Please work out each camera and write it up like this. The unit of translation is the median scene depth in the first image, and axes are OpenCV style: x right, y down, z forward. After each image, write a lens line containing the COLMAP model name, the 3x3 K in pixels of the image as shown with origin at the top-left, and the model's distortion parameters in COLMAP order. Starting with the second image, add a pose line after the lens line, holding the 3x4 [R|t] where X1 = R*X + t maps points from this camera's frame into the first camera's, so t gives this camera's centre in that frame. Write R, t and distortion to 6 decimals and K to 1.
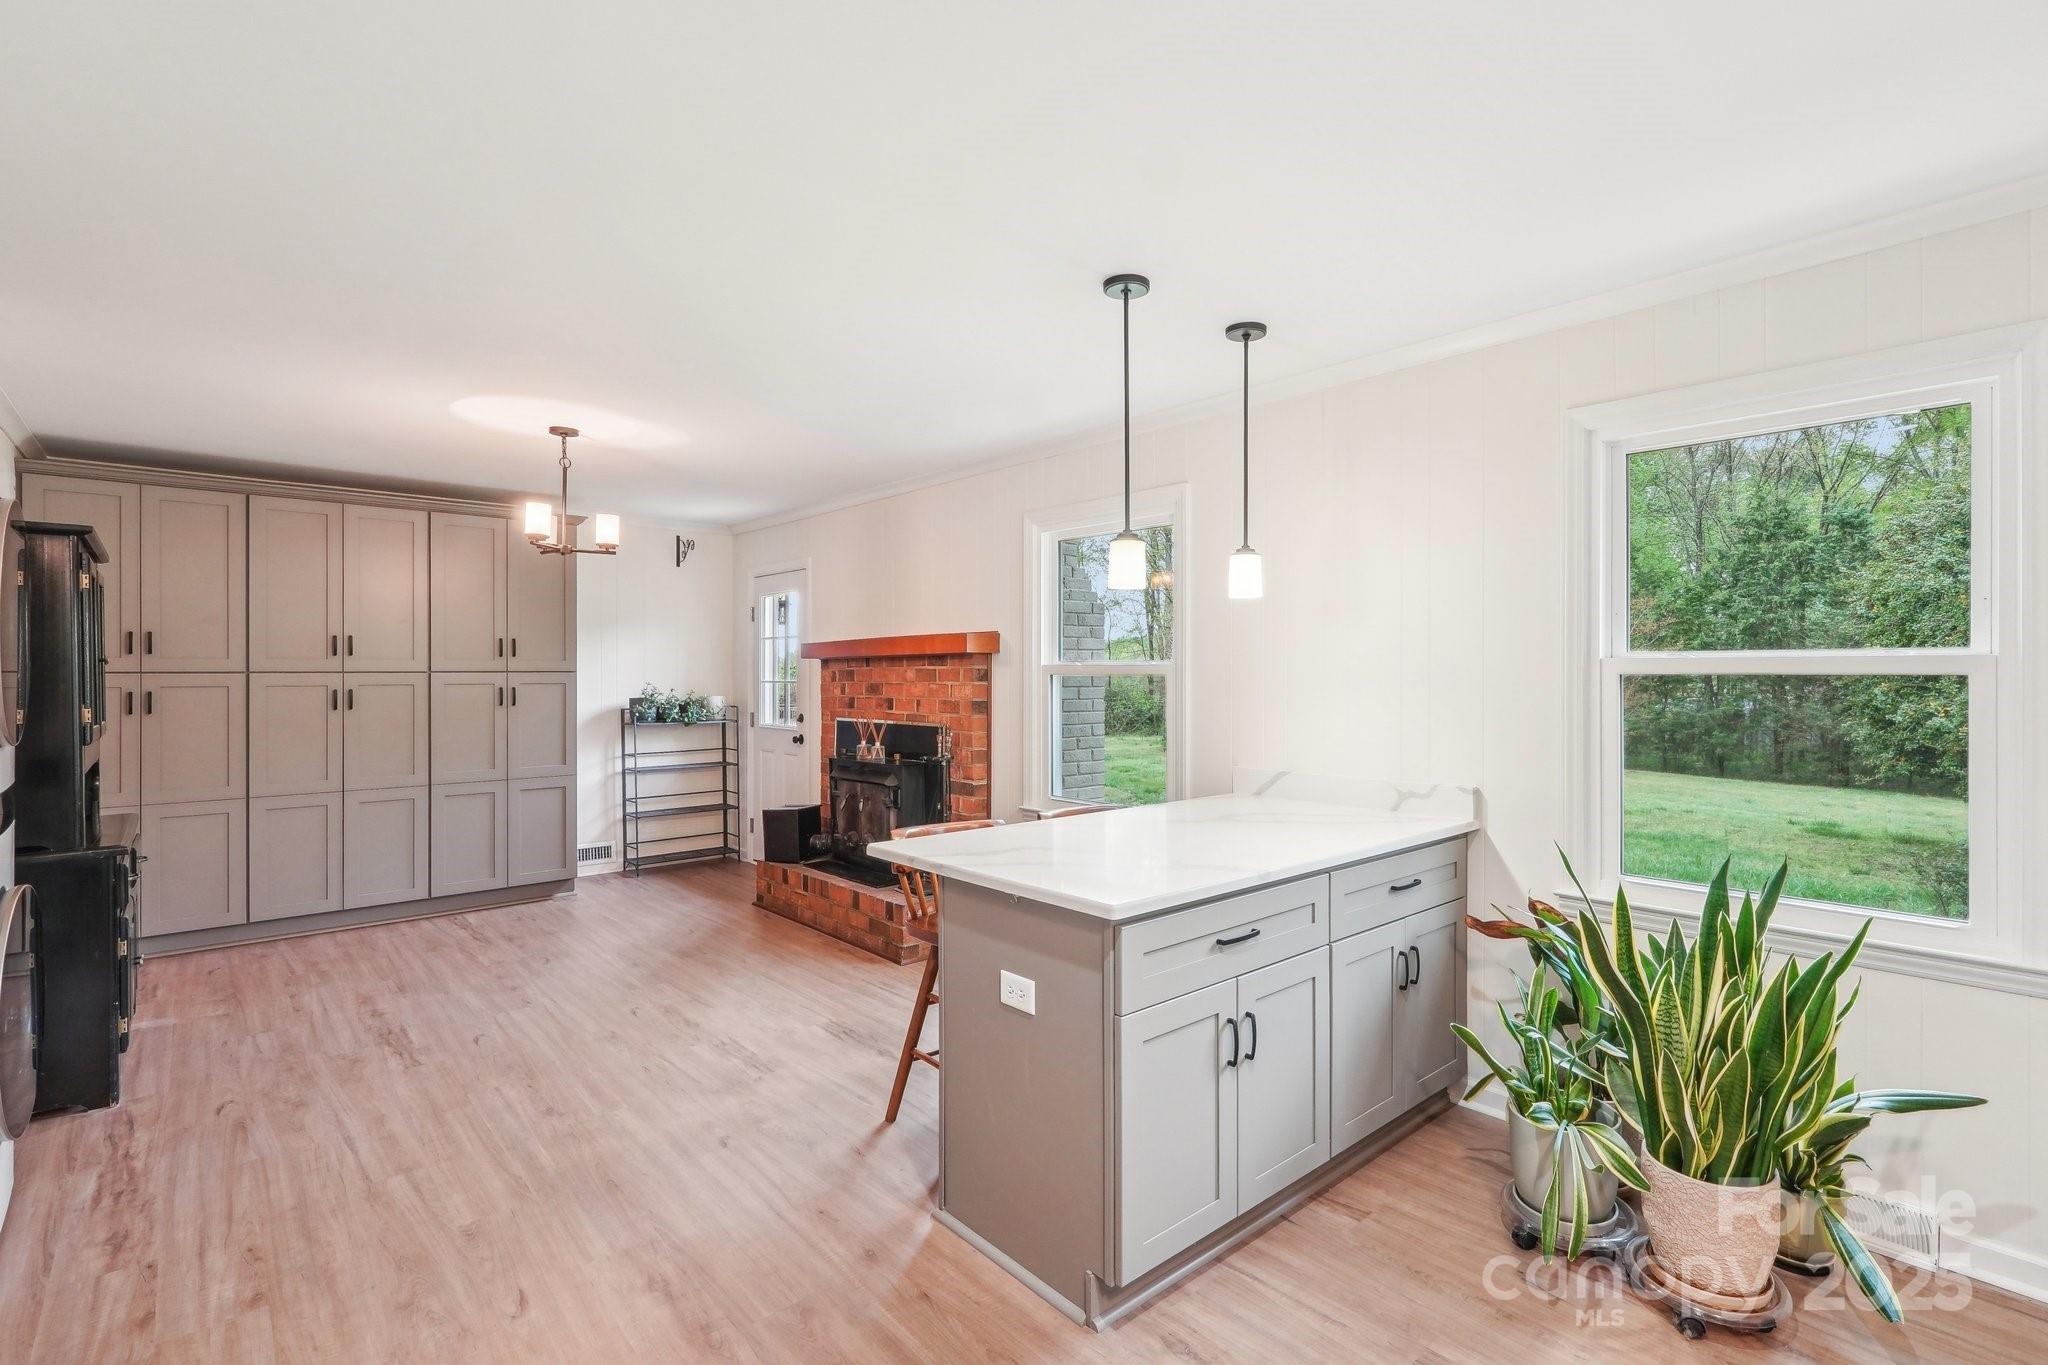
lens RADIAL K [[950.3, 0, 1087.0], [0, 950.3, 670.8], [0, 0, 1]] dist [-0.002946, 0.000263]
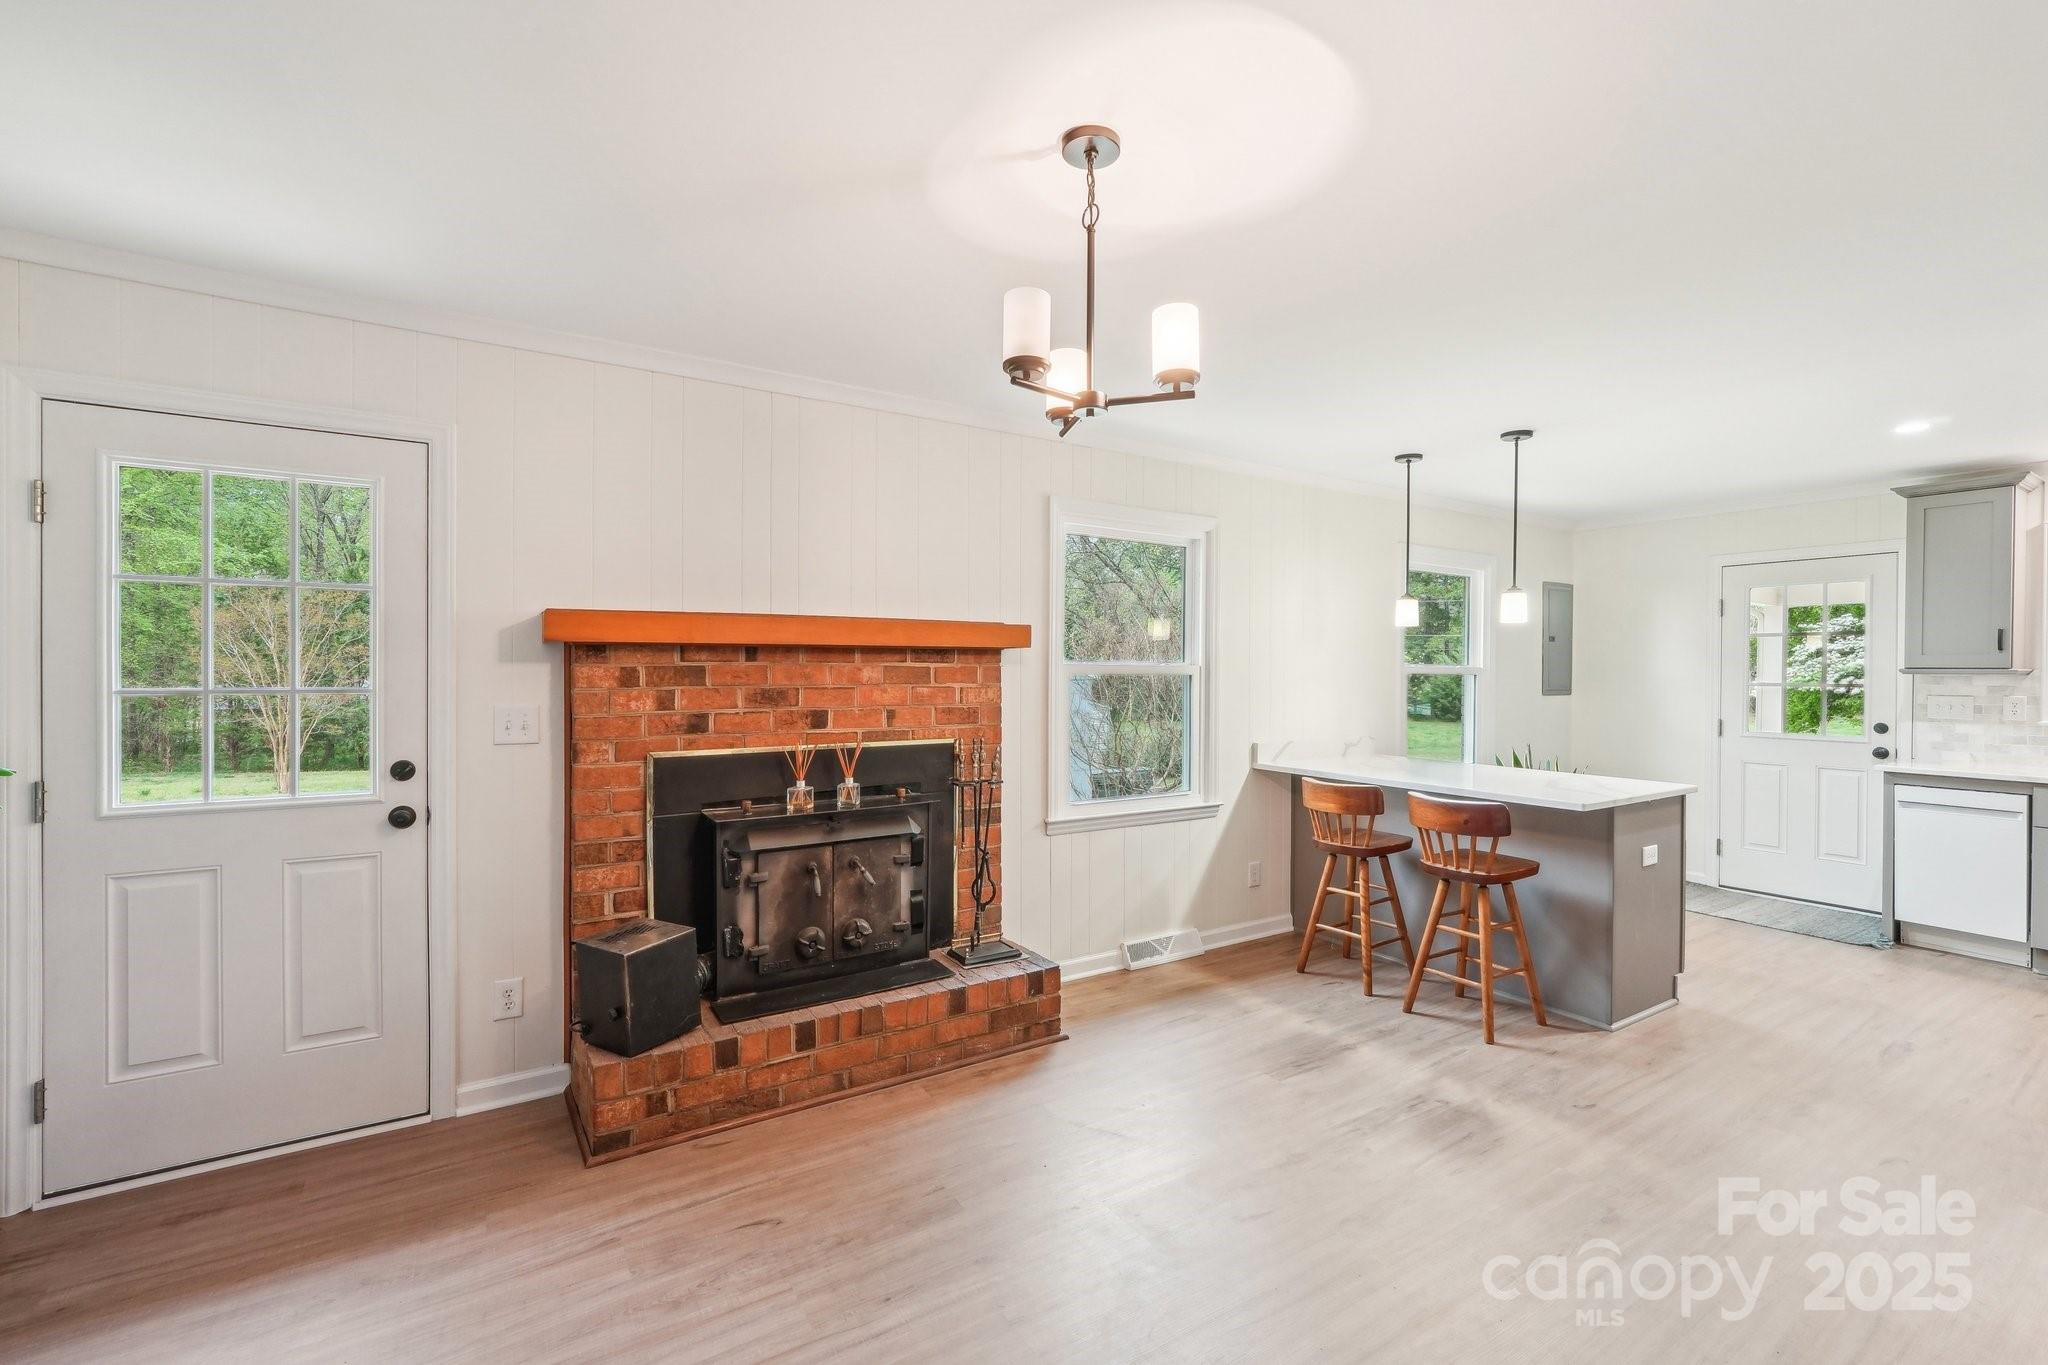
lens RADIAL K [[866.7, 0, 1022.7], [0, 866.7, 678.6], [0, 0, 1]] dist [-0.018519, 0.005983]
pose [[0.203727, -0.005646, 0.979011, -0.866429], [-0.006932, 0.999950, 0.007210, 0.001854], [-0.979003, -0.008256, 0.203678, 0.845562]]
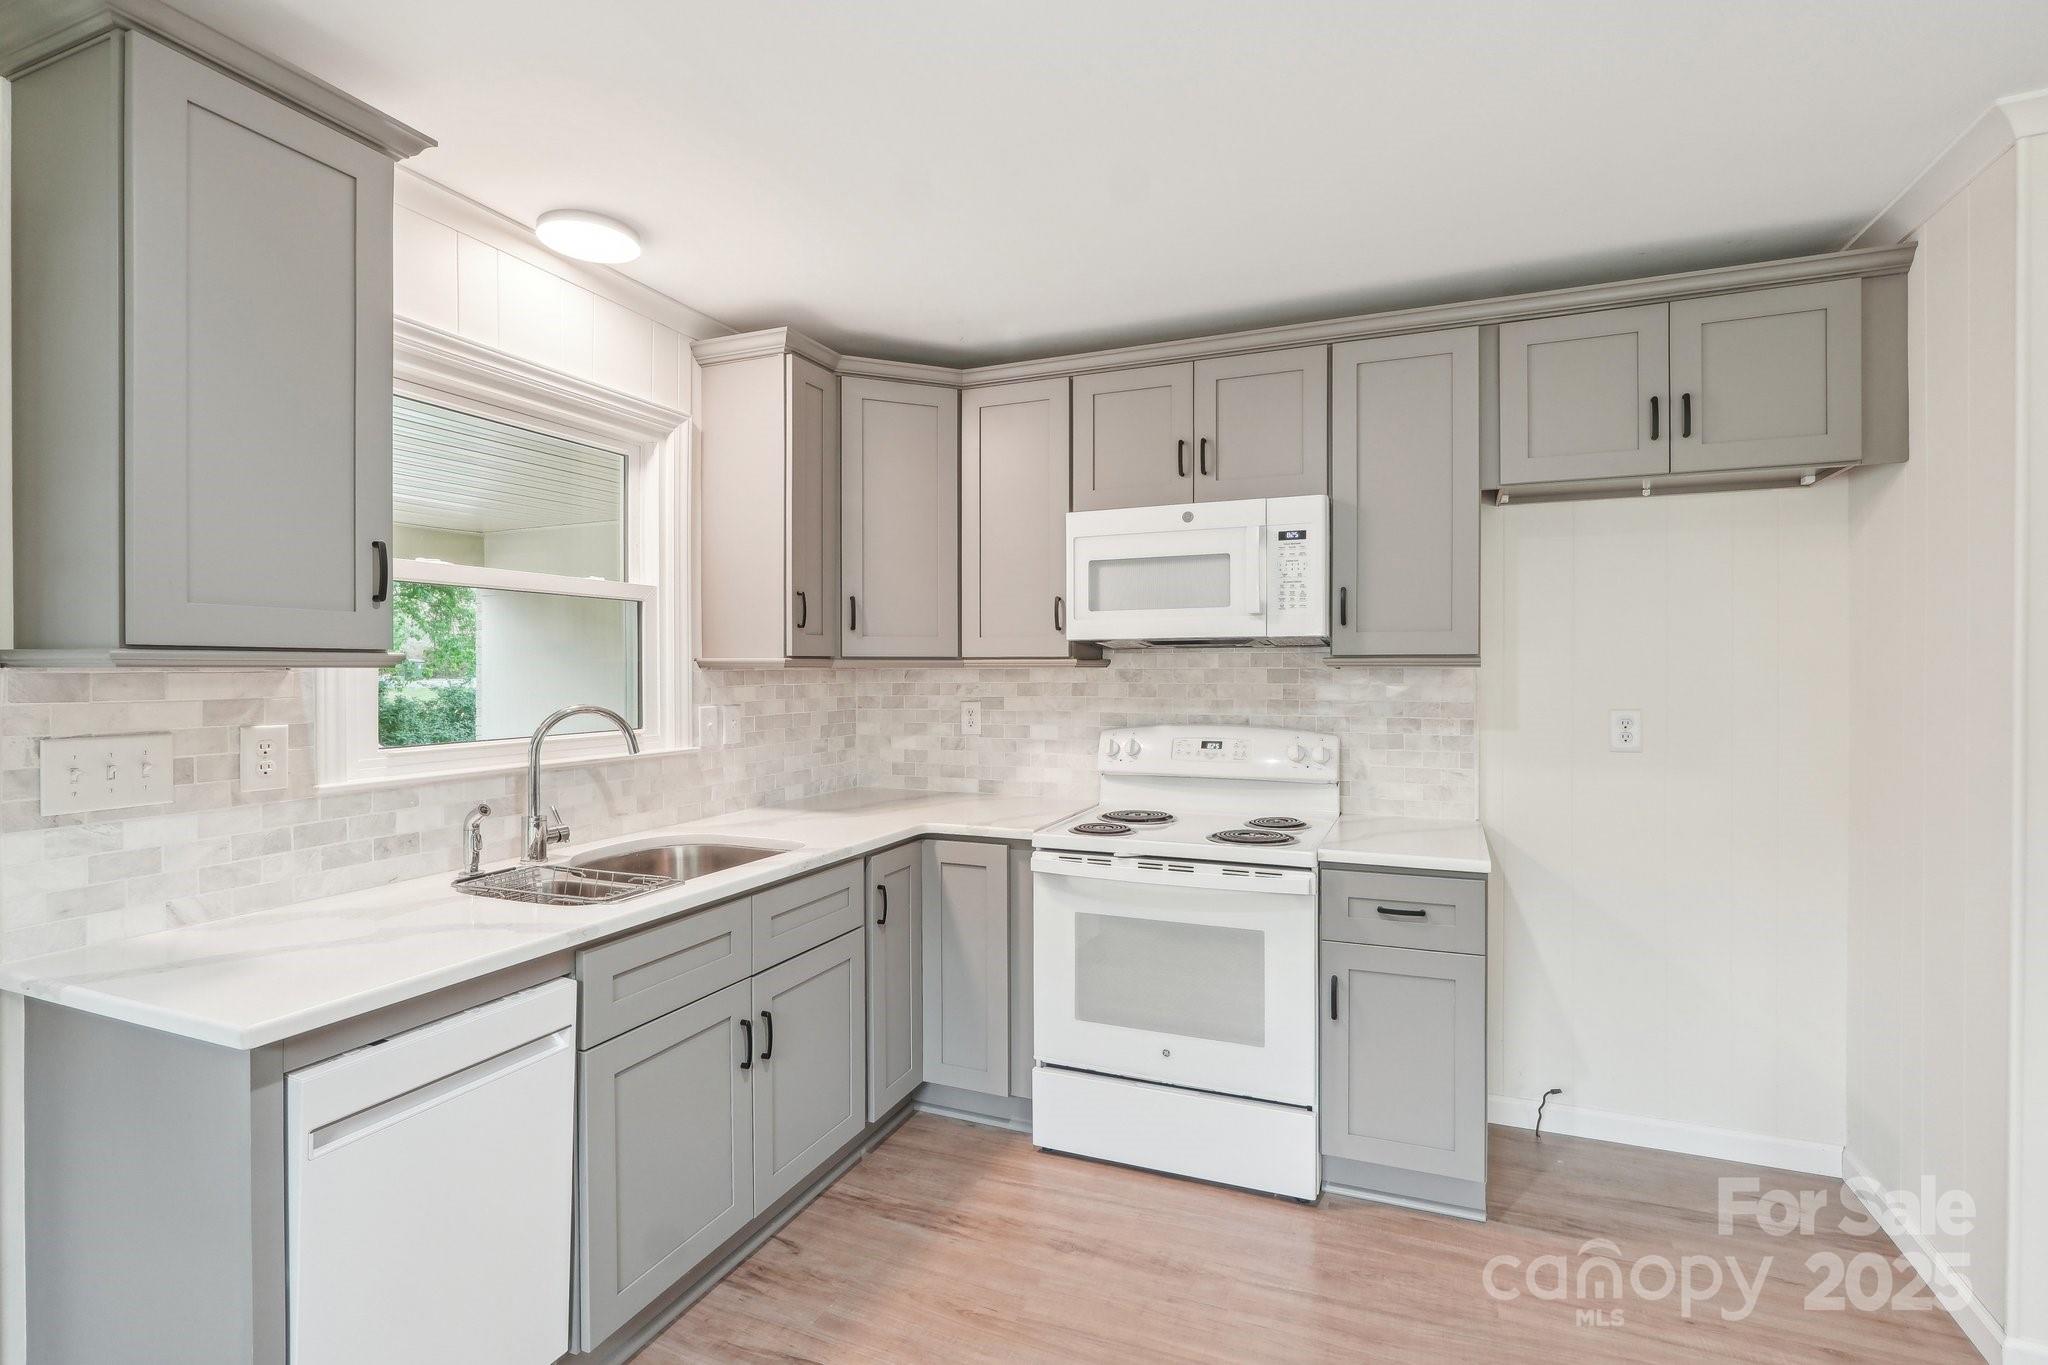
lens RADIAL K [[928.4, 0, 1032.2], [0, 928.4, 678.3], [0, 0, 1]] dist [-0.009601, 0.000394]
pose [[-0.918932, 0.007825, -0.394338, 0.119132], [0.004916, 0.999953, 0.008386, -0.000738], [0.394385, 0.005768, -0.918927, 0.447601]]
